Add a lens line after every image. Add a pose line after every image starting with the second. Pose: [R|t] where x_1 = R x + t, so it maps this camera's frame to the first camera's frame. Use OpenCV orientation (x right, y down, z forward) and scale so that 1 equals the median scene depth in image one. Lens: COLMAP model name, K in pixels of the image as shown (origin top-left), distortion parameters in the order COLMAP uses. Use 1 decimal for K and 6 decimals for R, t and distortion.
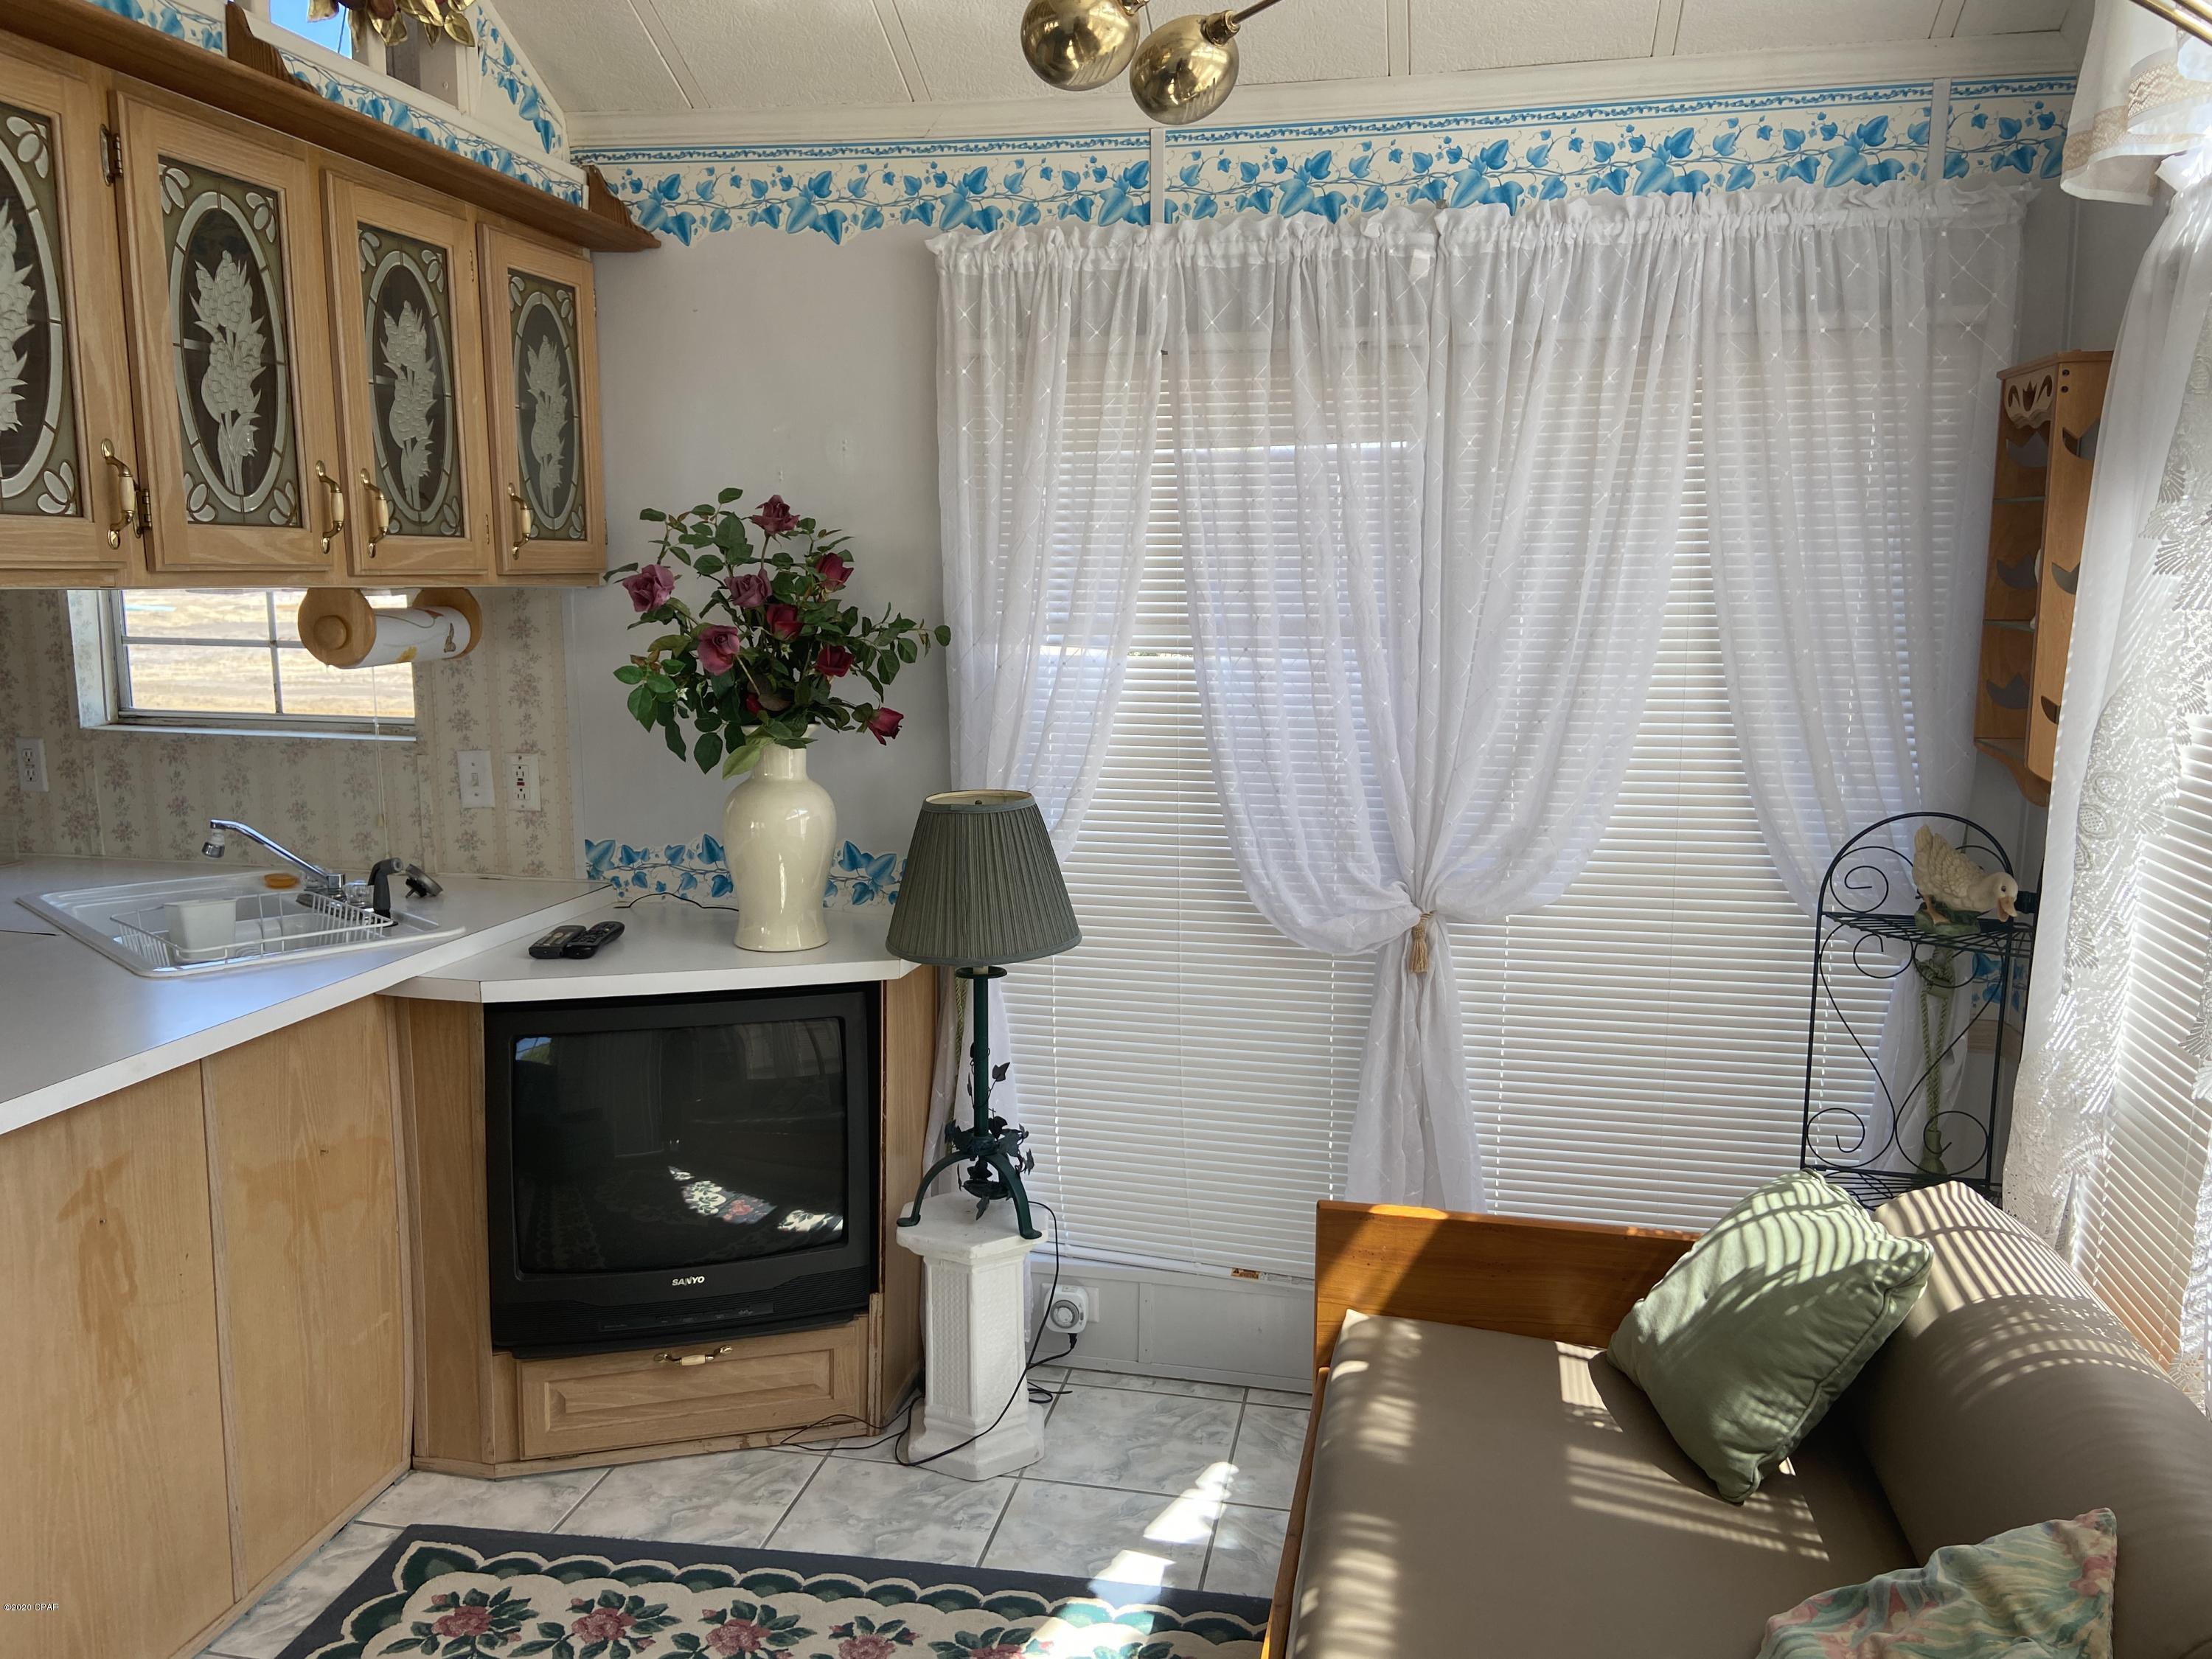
lens RADIAL K [[1691.7, 0, 1111.6], [0, 1691.7, 819.7], [0, 0, 1]] dist [0.118657, -0.138556]
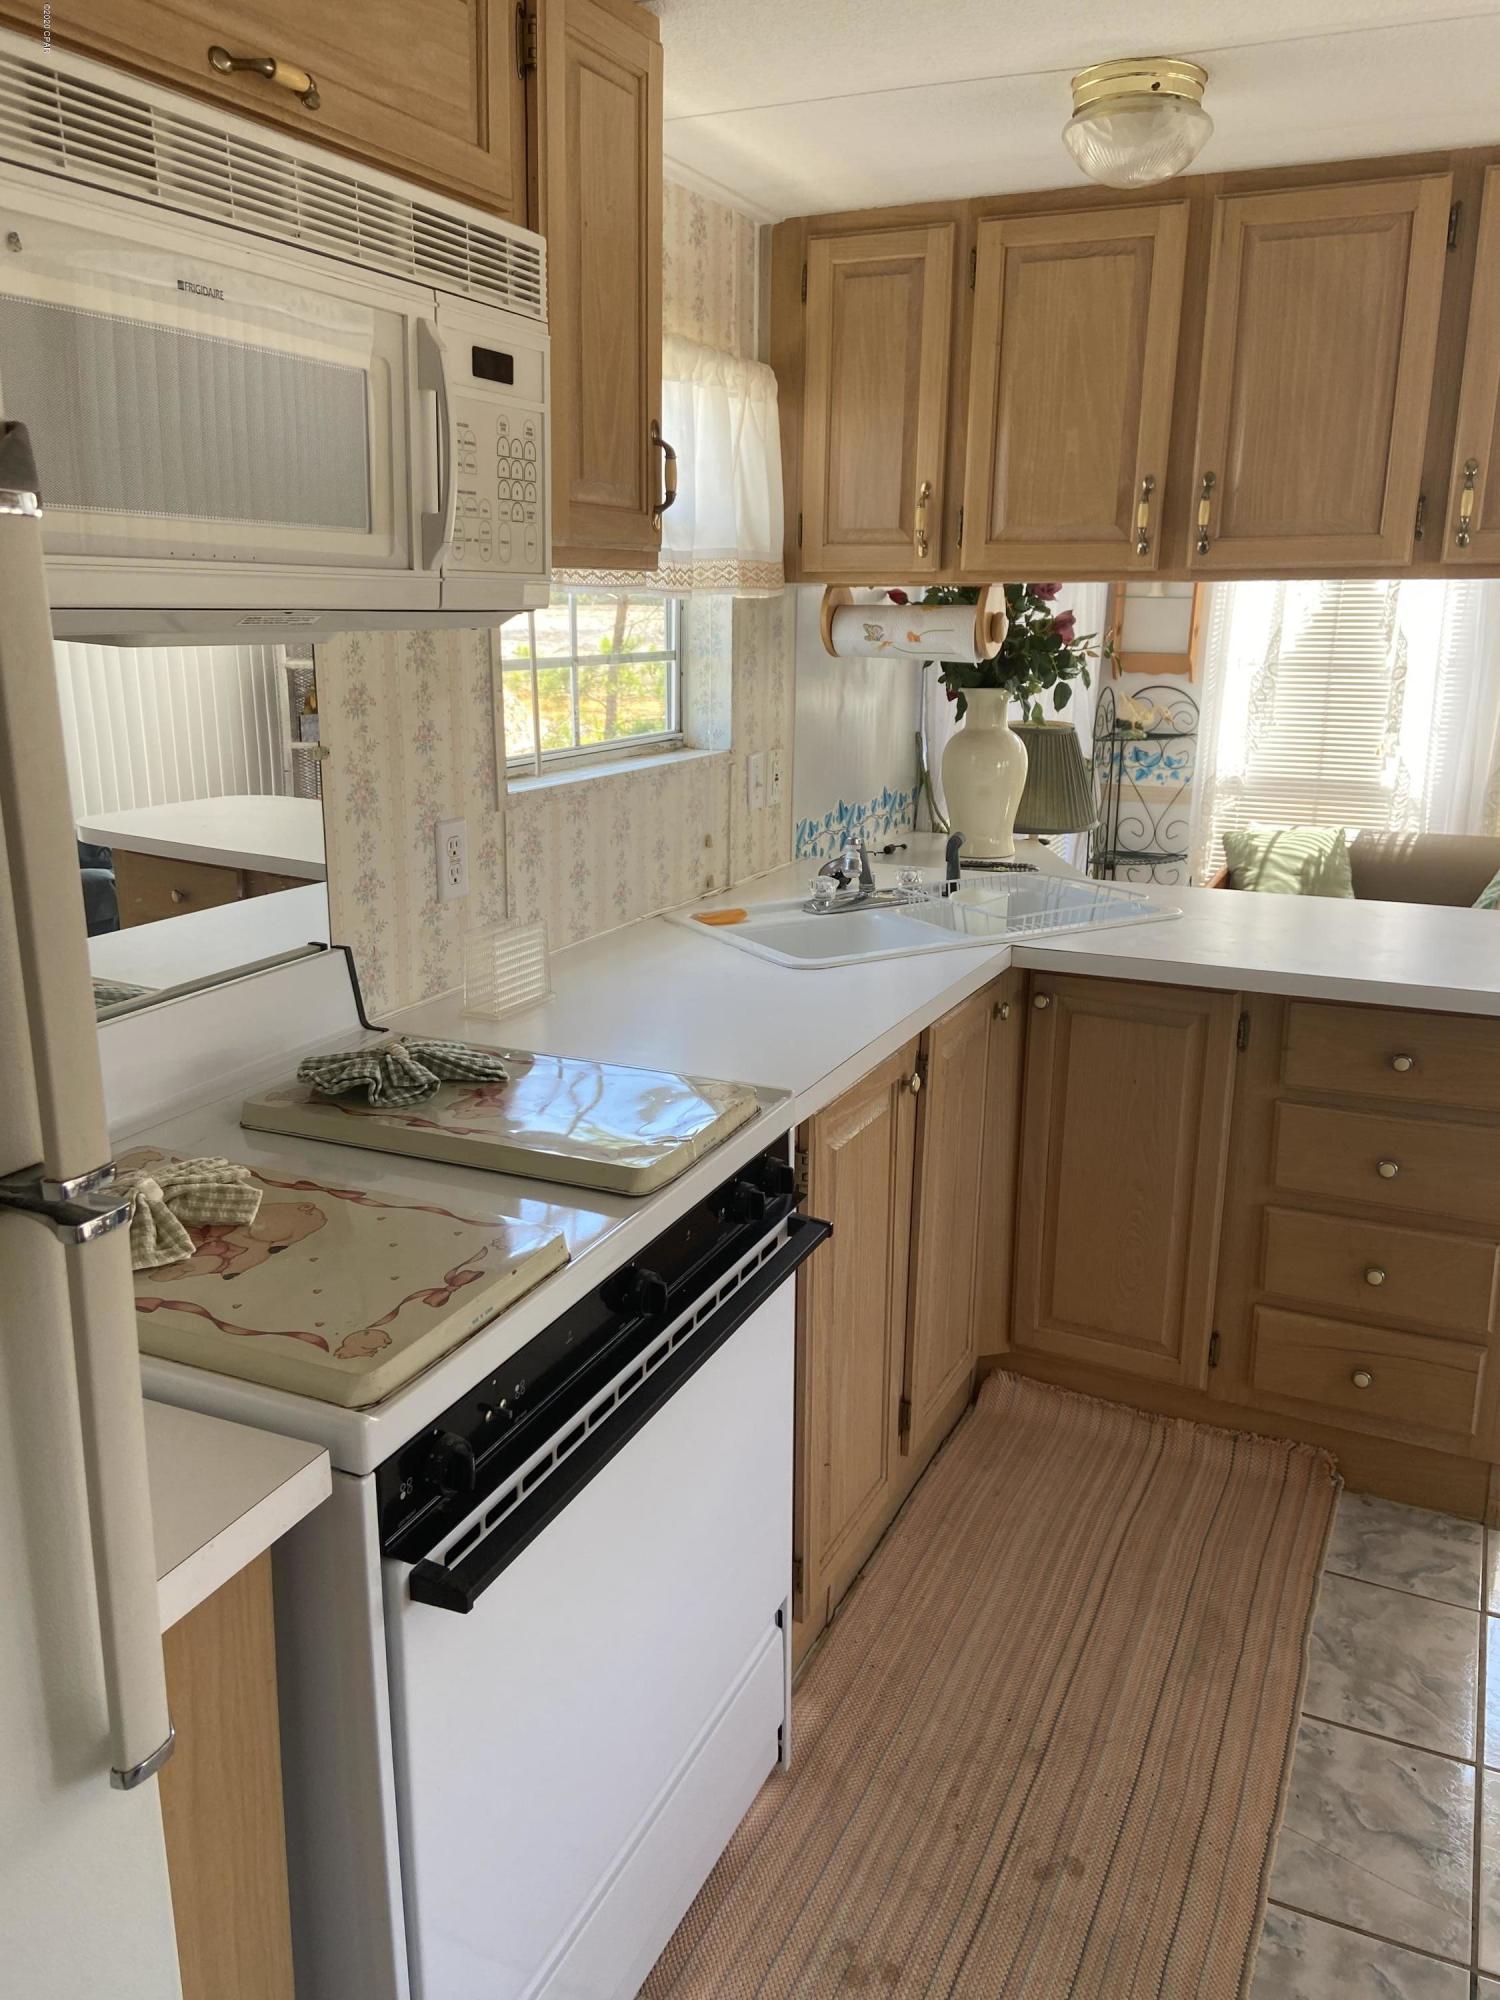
lens RADIAL K [[1503.2, 0, 754.3], [0, 1503.2, 987.5], [0, 0, 1]] dist [0.129759, -0.164561]
pose [[0.222295, -0.252395, 0.941744, -1.460259], [0.138272, 0.964310, 0.225804, -0.126516], [-0.965125, 0.080021, 0.249260, 0.921076]]
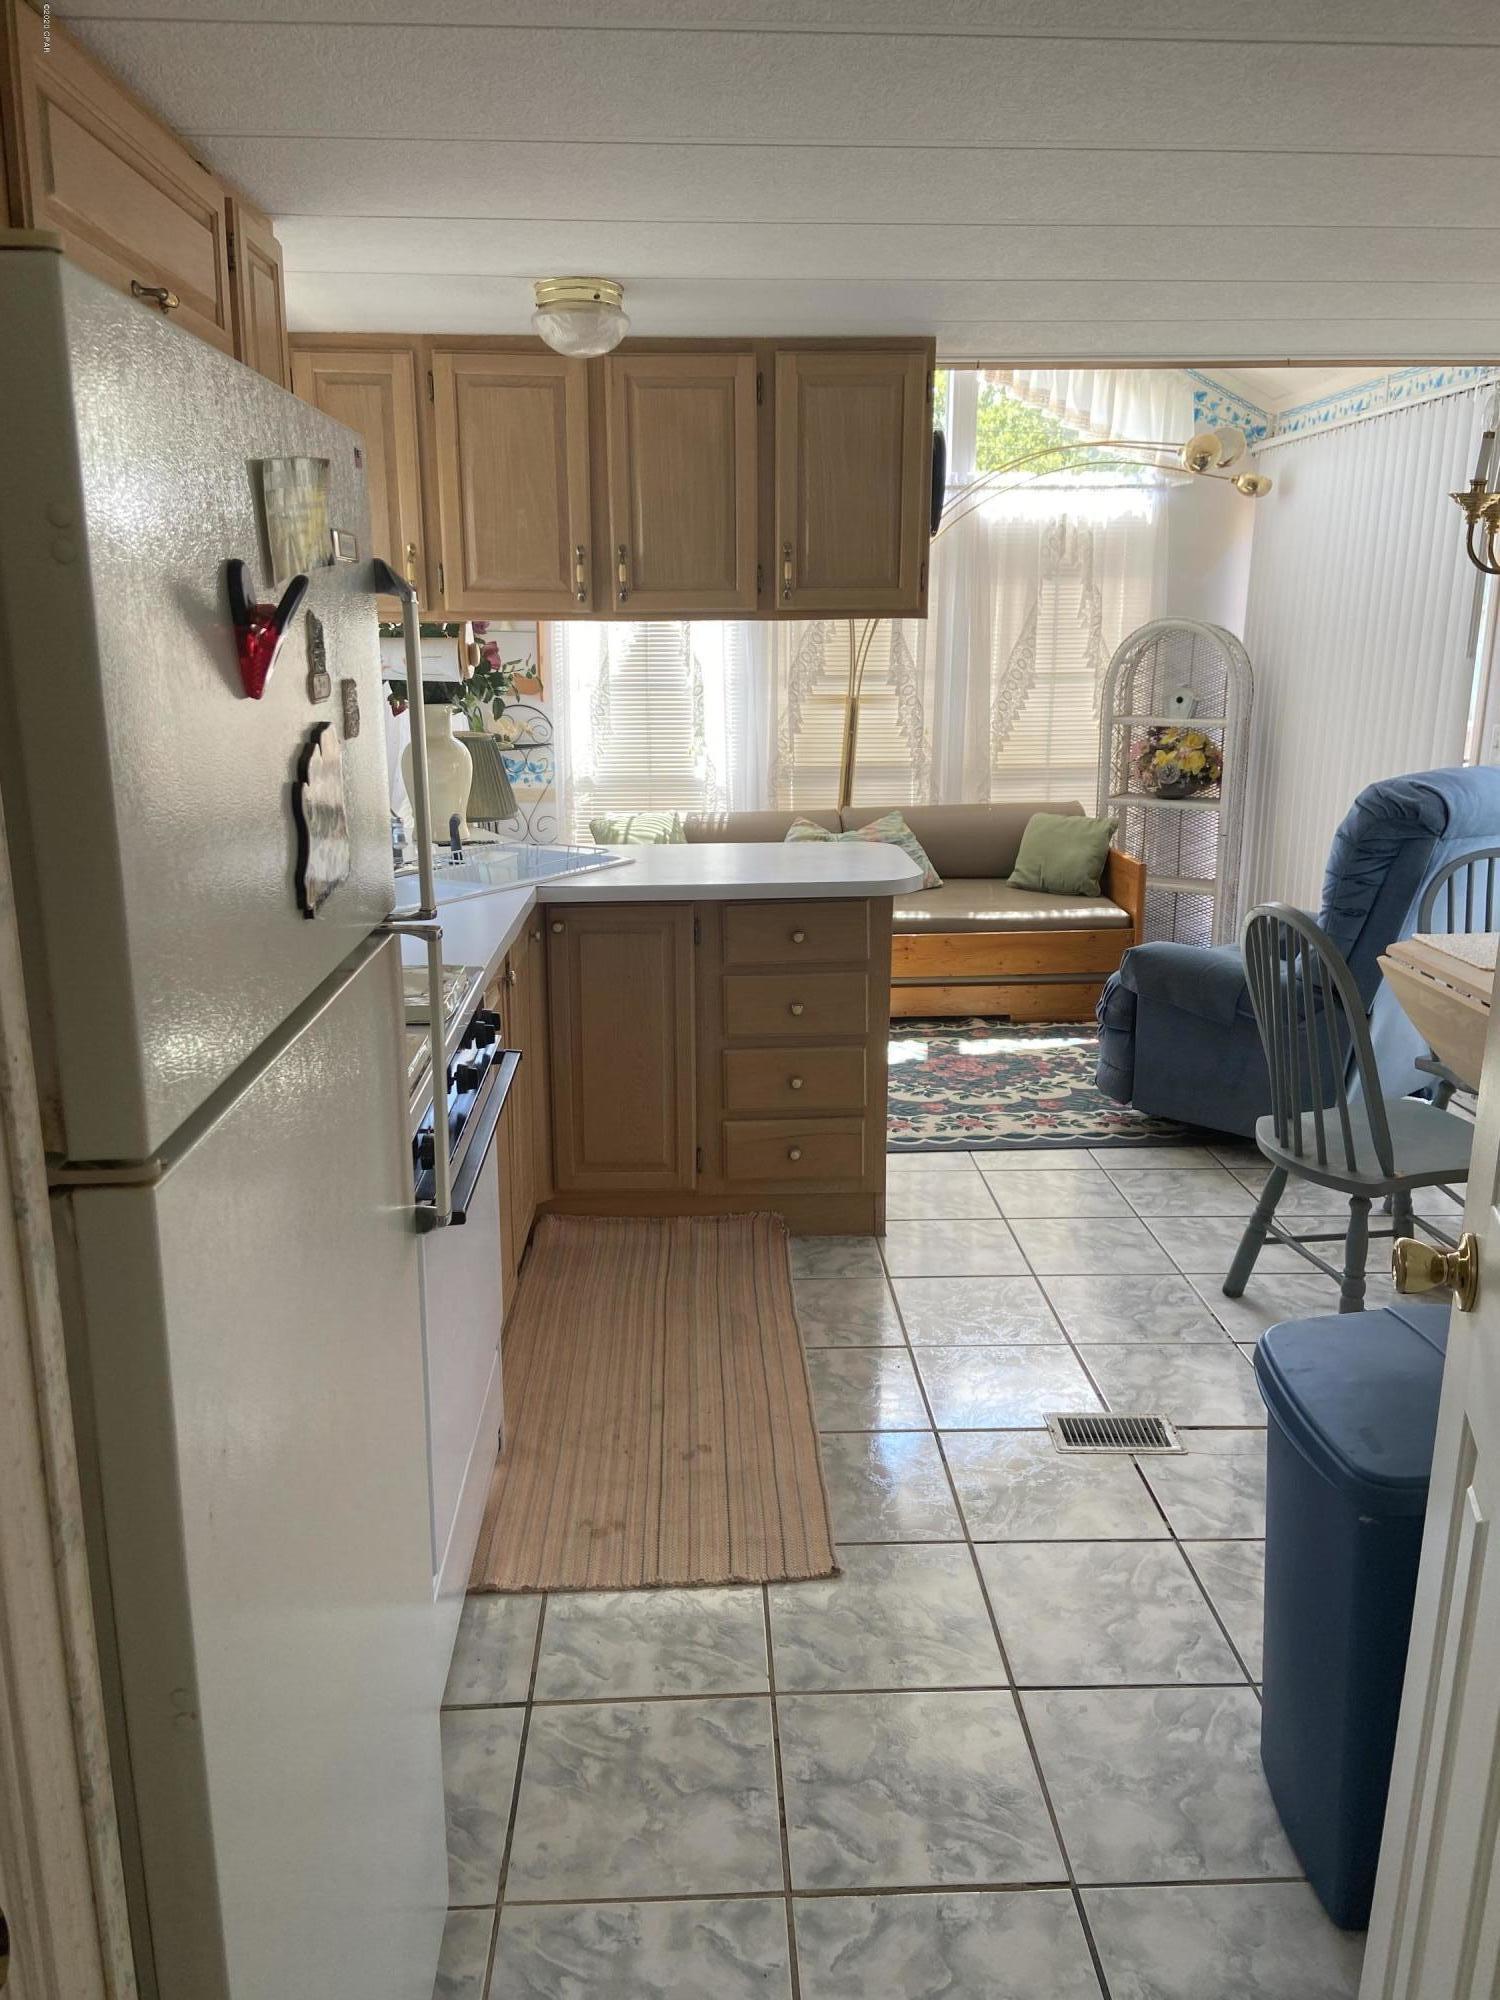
lens RADIAL K [[1503.2, 0, 754.3], [0, 1503.2, 987.5], [0, 0, 1]] dist [0.129759, -0.164561]
pose [[-0.254672, -0.231674, 0.938866, -1.772693], [0.143706, 0.951031, 0.273657, -0.156651], [-0.956290, 0.204614, -0.208908, 1.091761]]
